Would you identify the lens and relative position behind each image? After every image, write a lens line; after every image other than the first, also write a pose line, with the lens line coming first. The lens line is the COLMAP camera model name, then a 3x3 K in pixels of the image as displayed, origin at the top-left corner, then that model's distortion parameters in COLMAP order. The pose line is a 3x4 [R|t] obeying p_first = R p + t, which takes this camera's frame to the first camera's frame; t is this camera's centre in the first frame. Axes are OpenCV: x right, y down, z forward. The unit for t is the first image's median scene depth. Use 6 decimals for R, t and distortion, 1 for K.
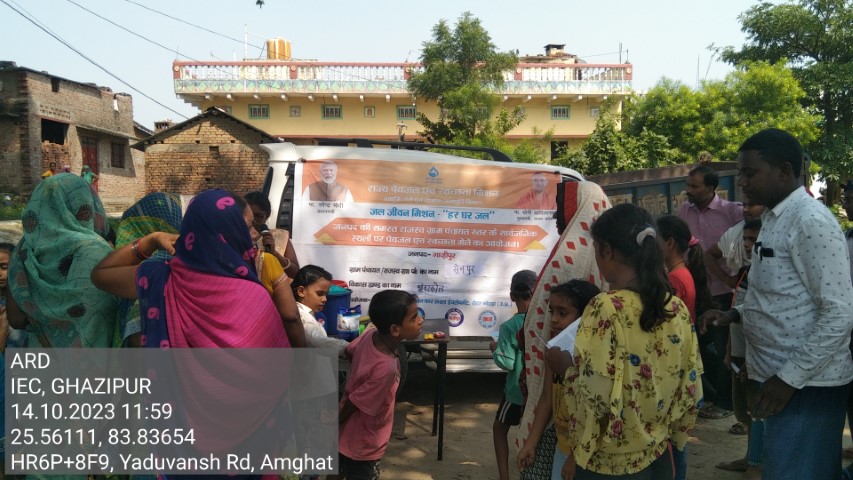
lens RADIAL K [[674.0, 0, 426.5], [0, 674.0, 240.0], [0, 0, 1]] dist [0.002328, 0.002234]
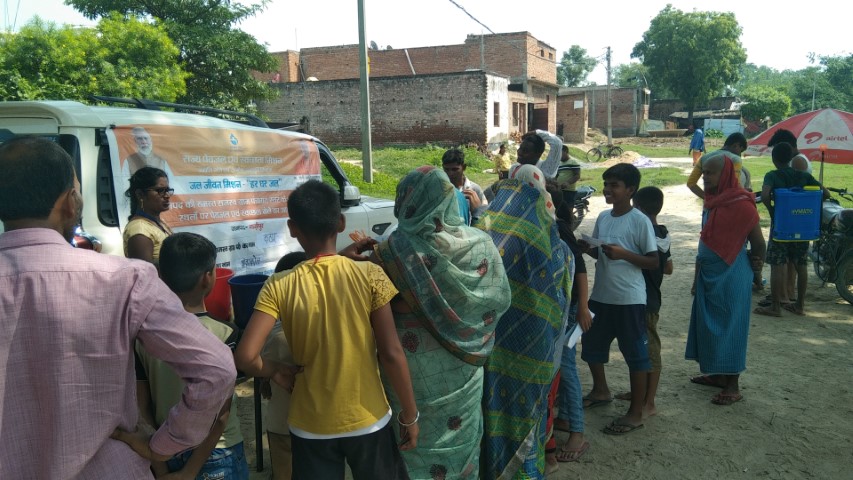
lens RADIAL K [[675.6, 0, 424.1], [0, 675.6, 235.4], [0, 0, 1]] dist [-0.001746, 0.009842]
pose [[0.504985, -0.129162, 0.853409, -2.463735], [0.065721, 0.991623, 0.111192, -0.203471], [-0.860622, -0.000063, 0.509244, 1.064359]]
